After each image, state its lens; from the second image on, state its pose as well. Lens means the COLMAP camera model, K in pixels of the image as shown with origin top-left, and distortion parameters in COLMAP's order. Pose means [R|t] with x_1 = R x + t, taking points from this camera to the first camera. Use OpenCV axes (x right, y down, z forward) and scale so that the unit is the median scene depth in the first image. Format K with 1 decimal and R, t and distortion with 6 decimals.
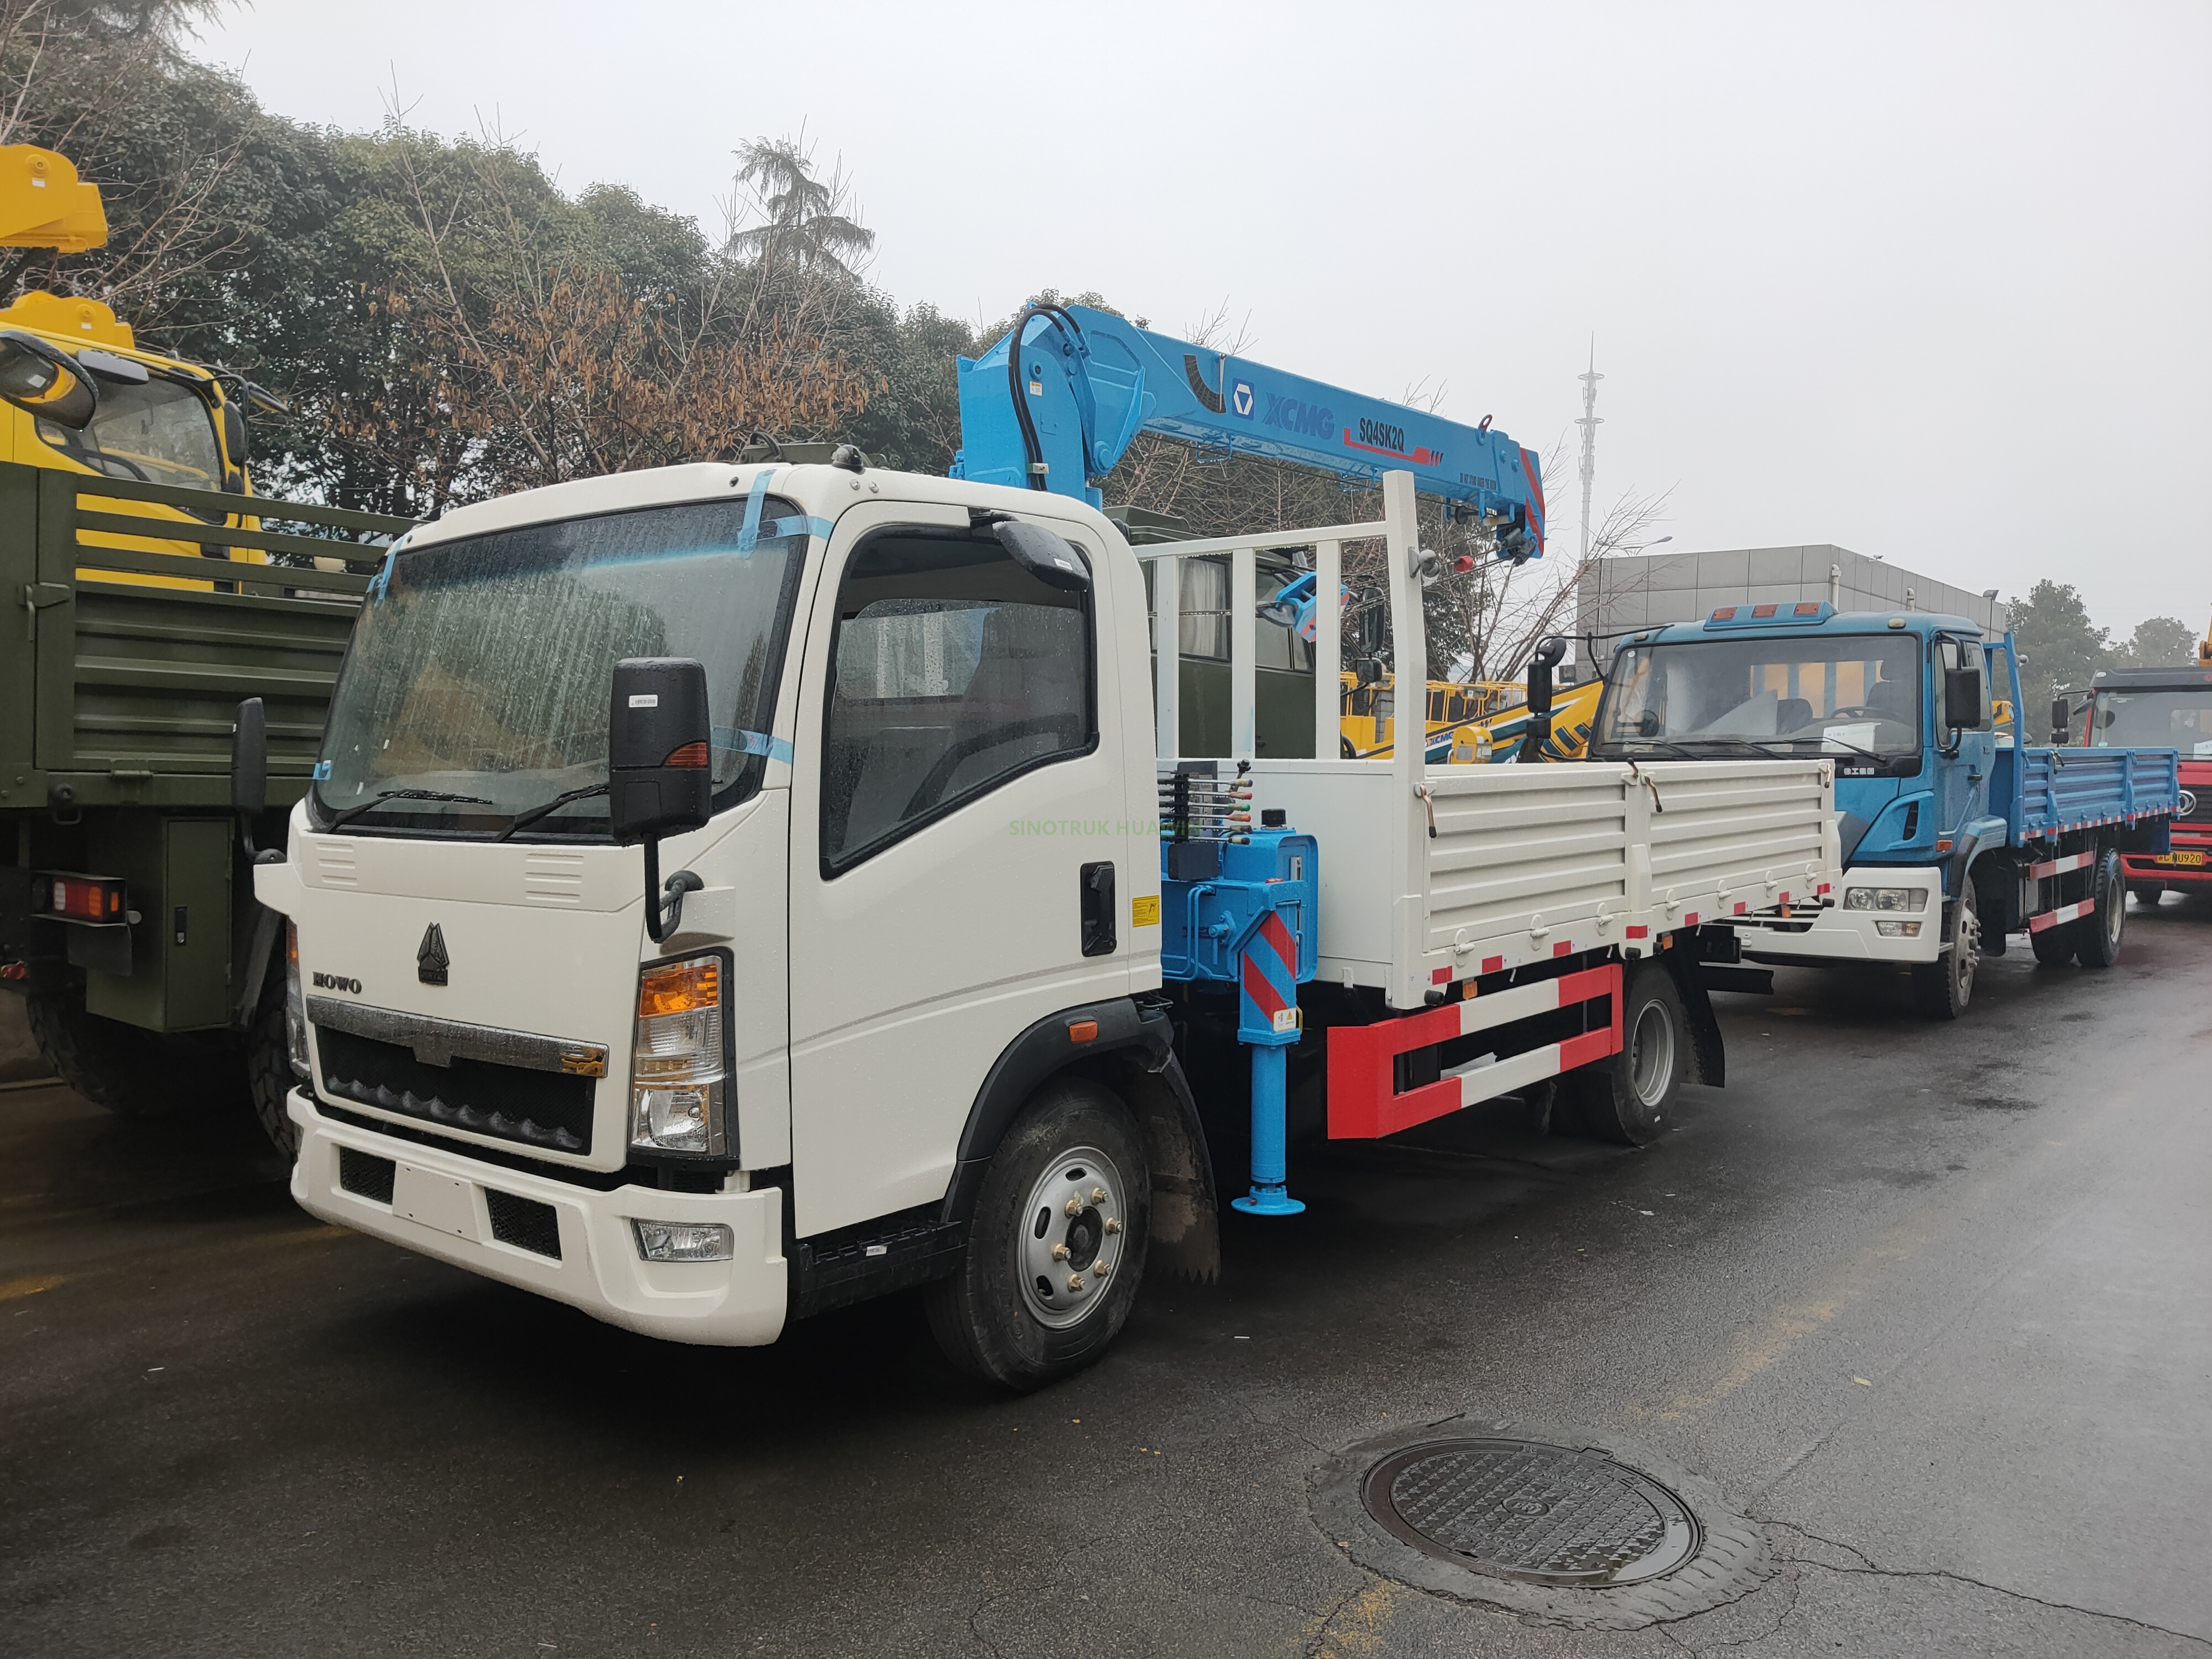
lens RADIAL K [[1678.6, 0, 1130.6], [0, 1678.6, 820.7], [0, 0, 1]] dist [0.067883, -0.130175]
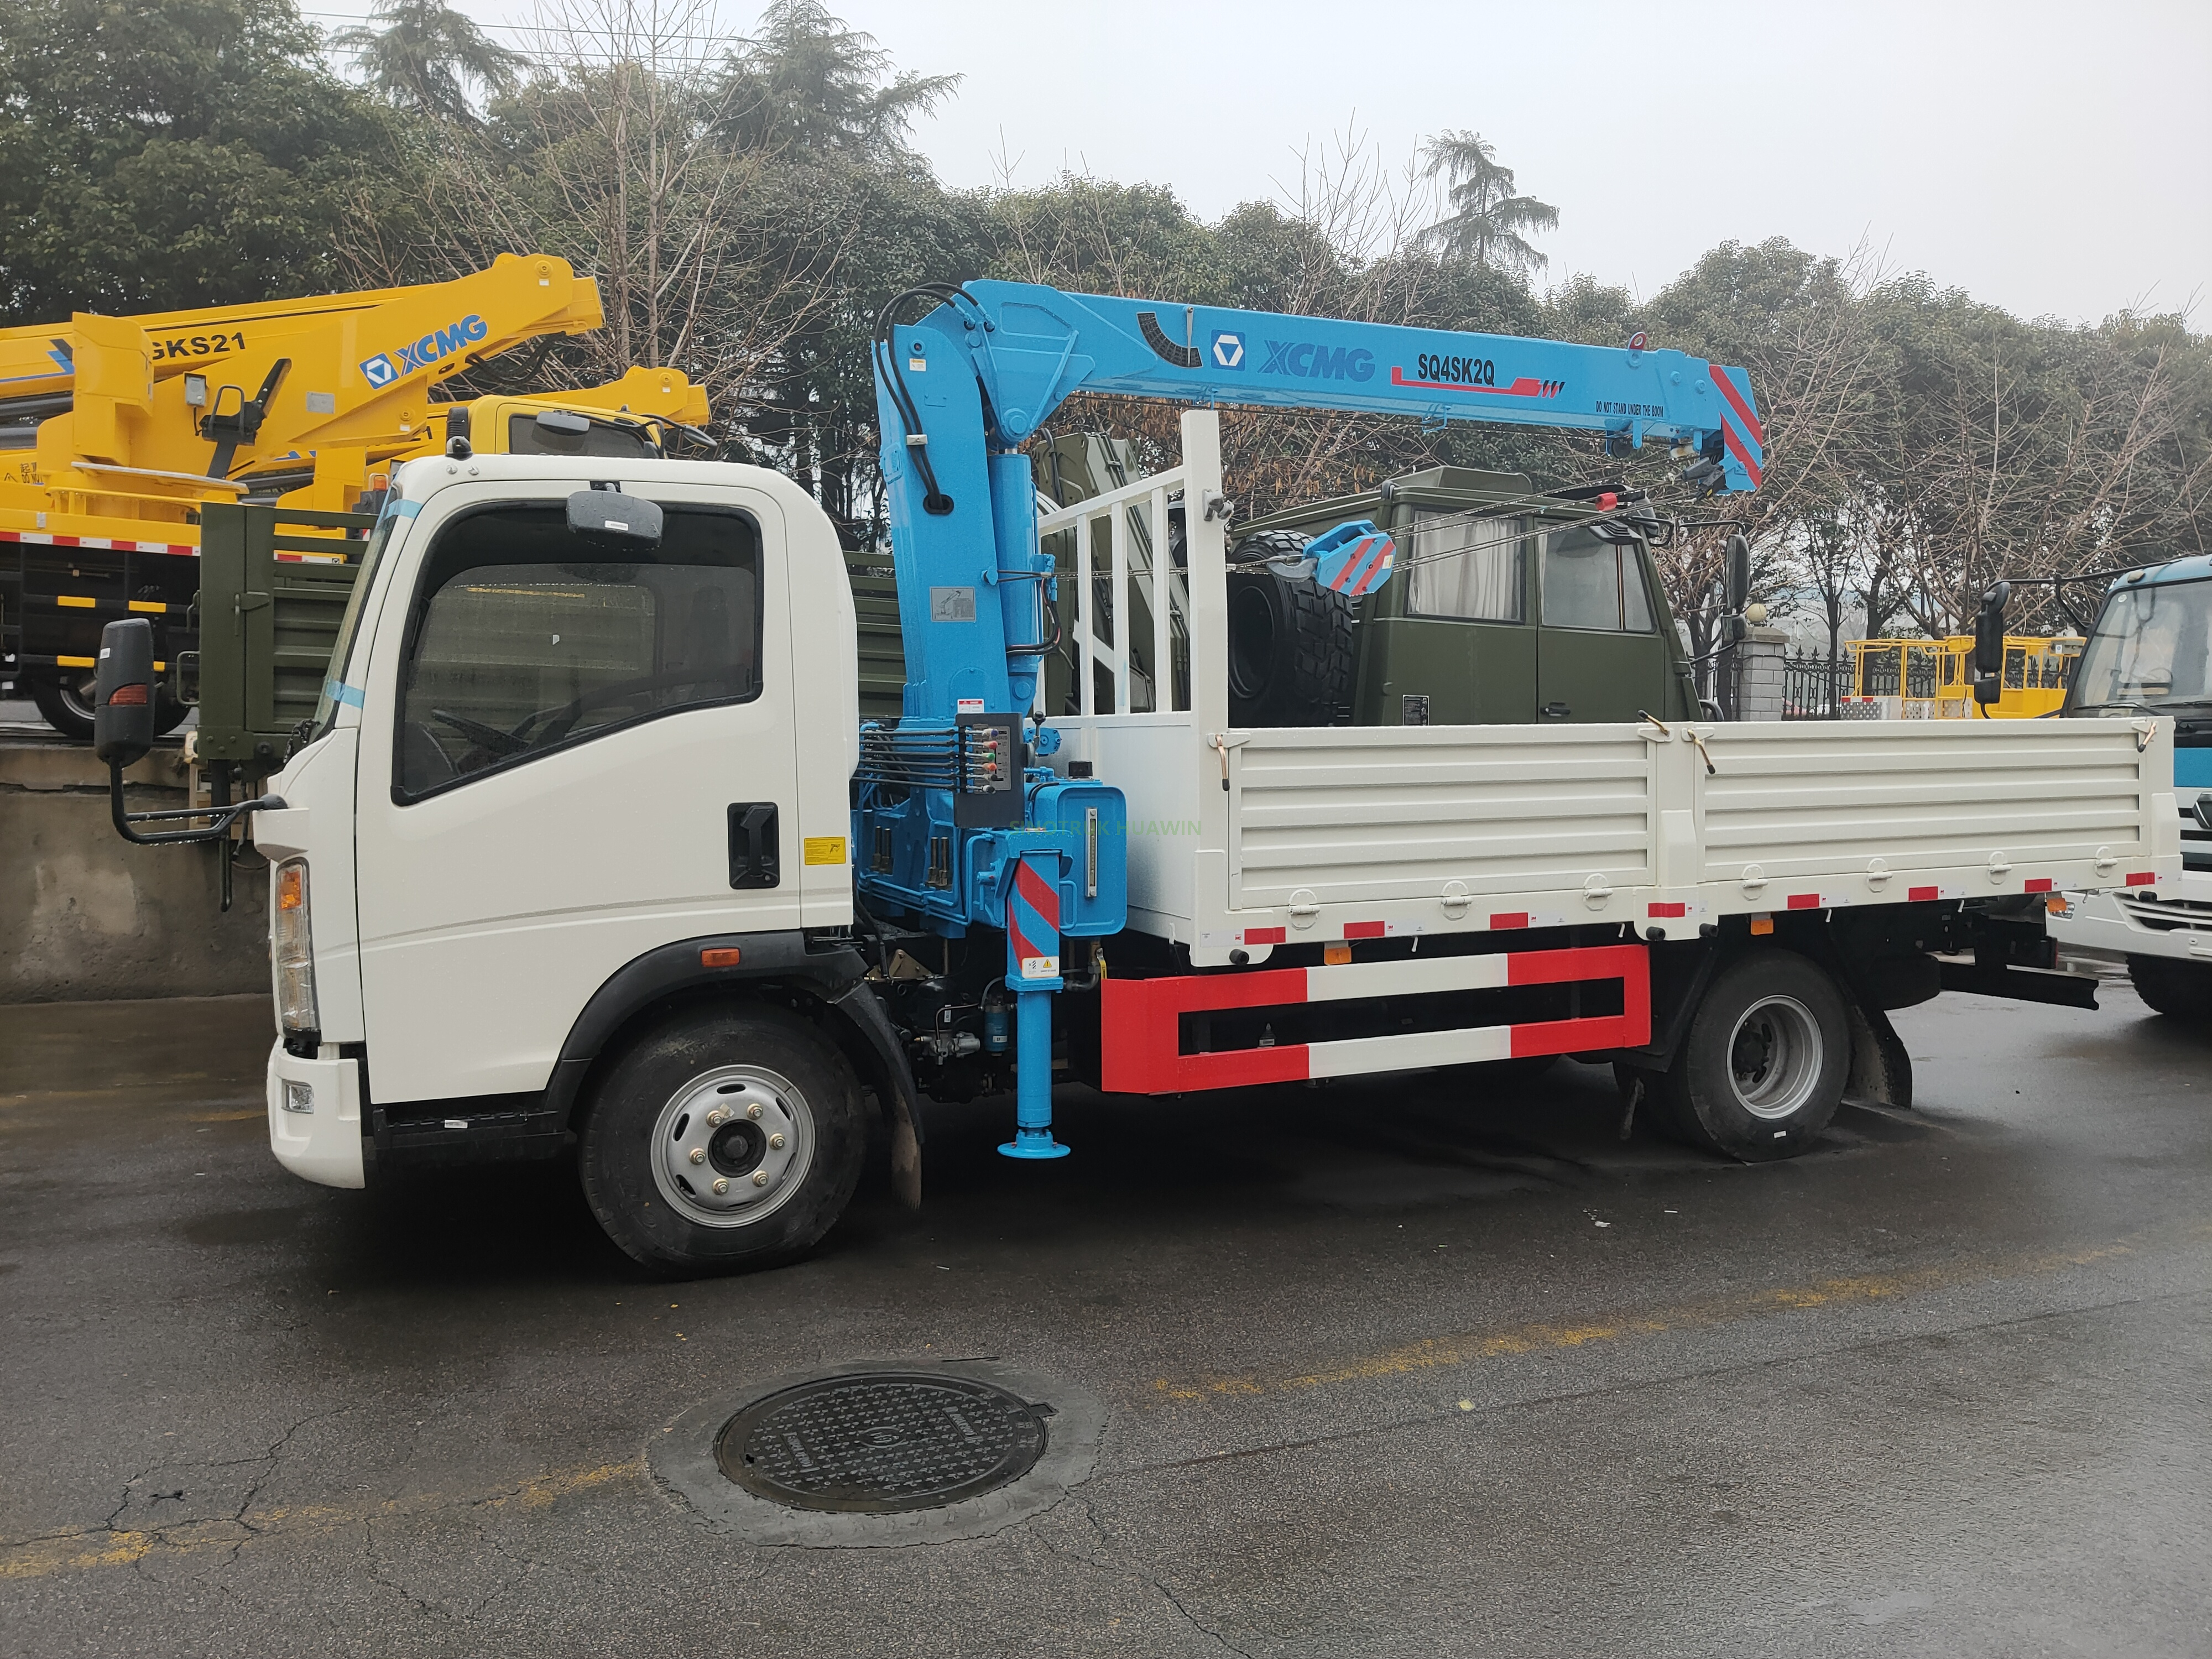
lens RADIAL K [[1678.6, 0, 1130.6], [0, 1678.6, 820.7], [0, 0, 1]] dist [0.067883, -0.130175]
pose [[0.890119, 0.013911, -0.455516, 0.566918], [-0.012225, 0.999903, 0.006646, 0.021882], [0.455564, -0.000347, 0.890203, 0.120629]]
